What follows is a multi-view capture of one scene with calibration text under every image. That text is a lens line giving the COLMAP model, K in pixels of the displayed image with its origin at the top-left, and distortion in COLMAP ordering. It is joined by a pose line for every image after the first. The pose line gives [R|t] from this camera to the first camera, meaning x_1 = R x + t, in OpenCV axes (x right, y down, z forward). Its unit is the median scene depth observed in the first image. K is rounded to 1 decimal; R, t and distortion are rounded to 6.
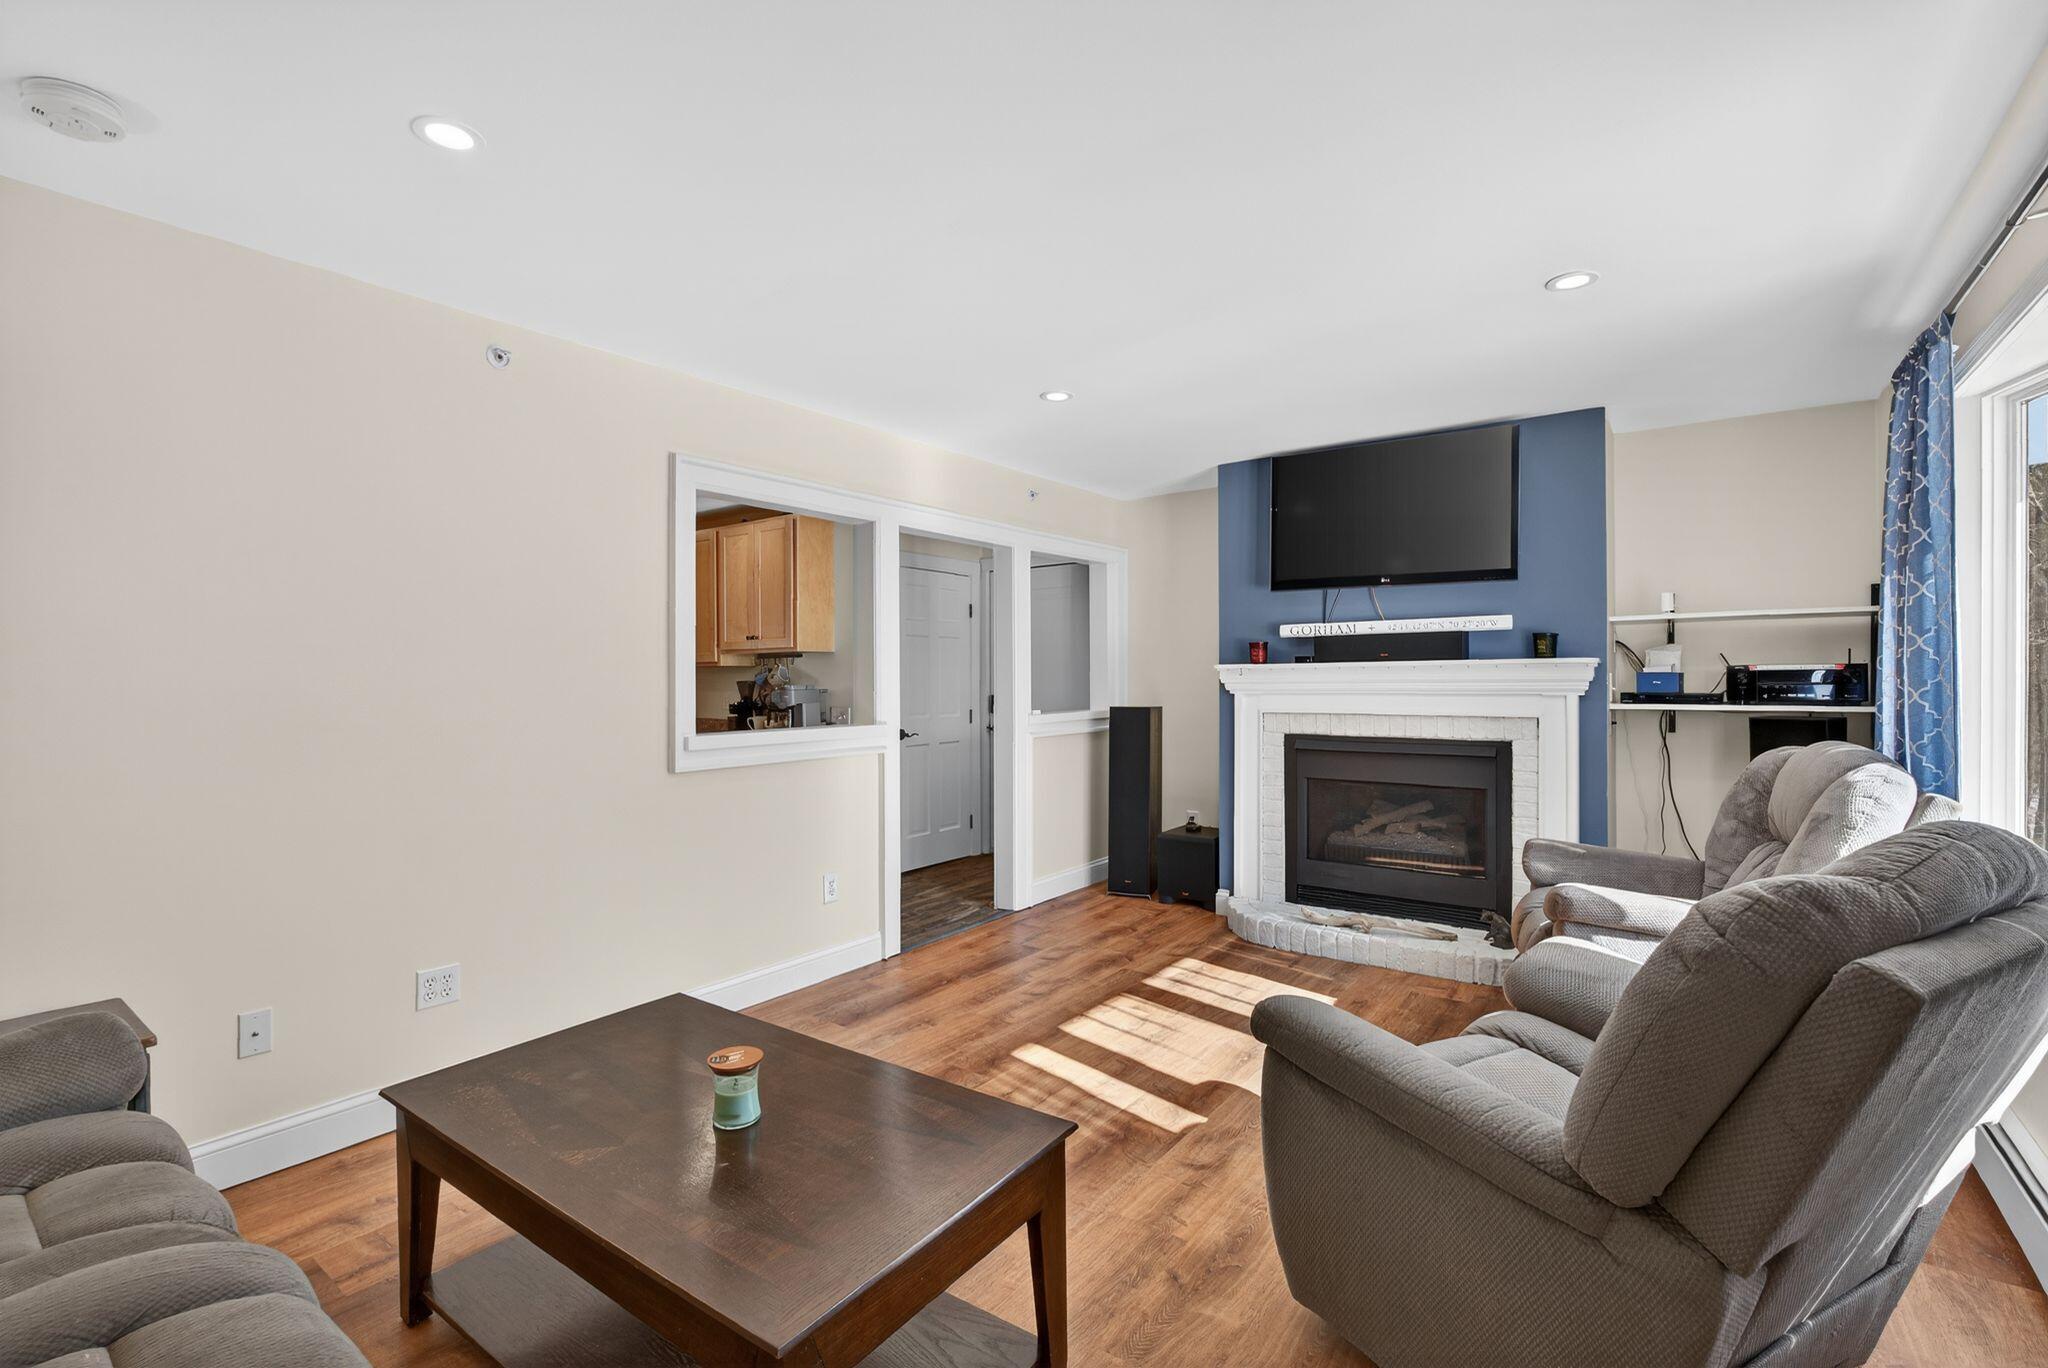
lens RADIAL K [[897.7, 0, 1017.4], [0, 897.7, 678.2], [0, 0, 1]] dist [0.003222, -0.000019]
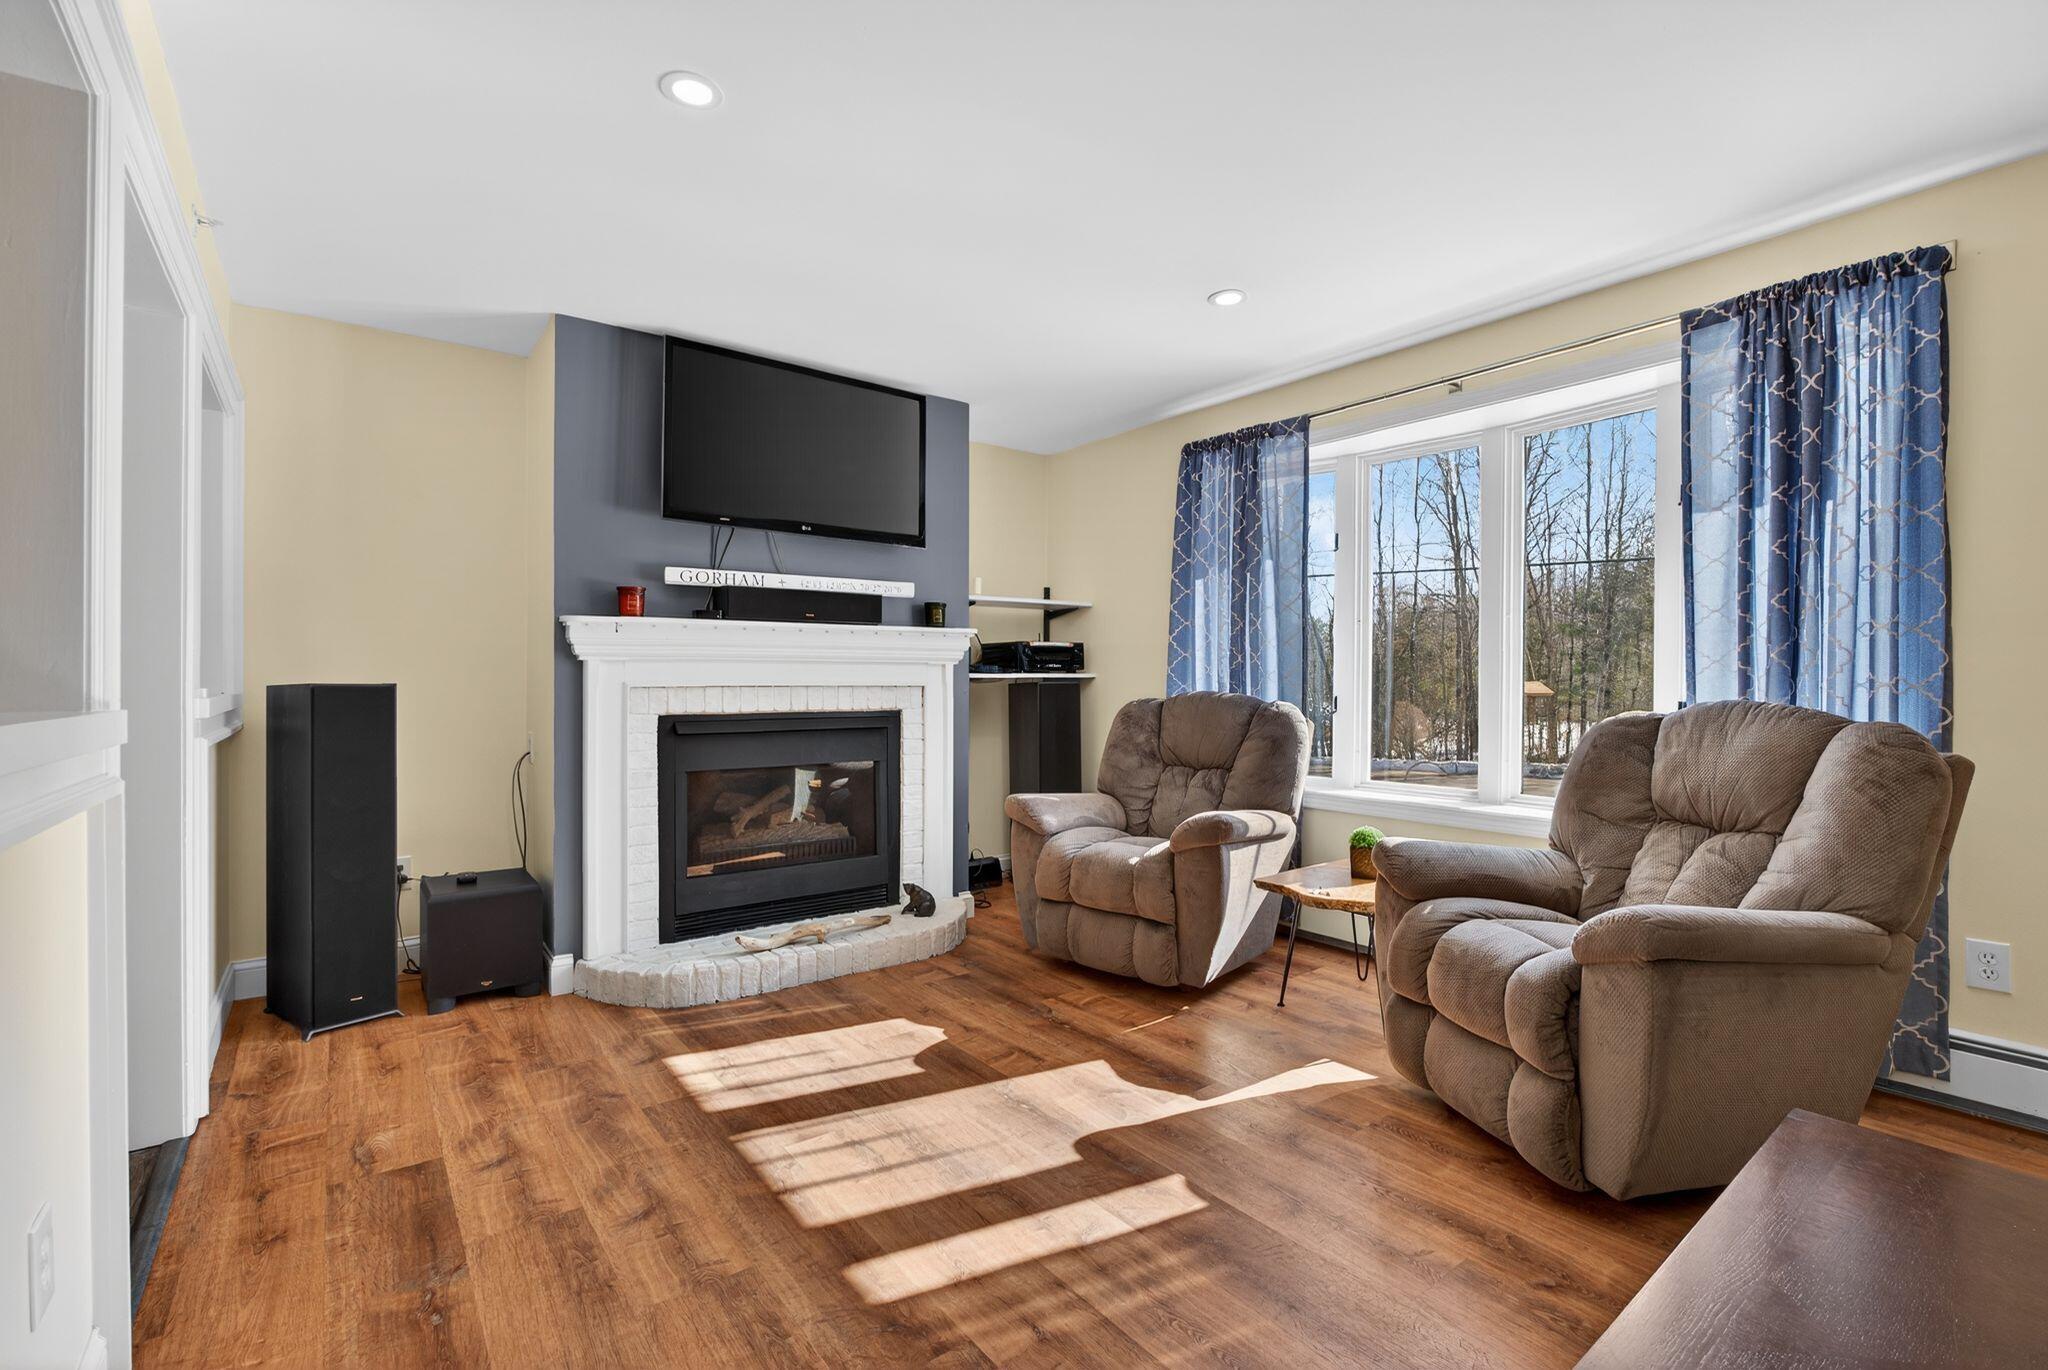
lens RADIAL K [[908.1, 0, 1025.5], [0, 908.1, 681.5], [0, 0, 1]] dist [-0.031778, -0.000206]
pose [[0.280785, -0.001190, 0.959770, -0.370569], [-0.004717, 0.999985, 0.002620, 0.034791], [-0.959759, -0.005263, 0.280775, 0.575580]]
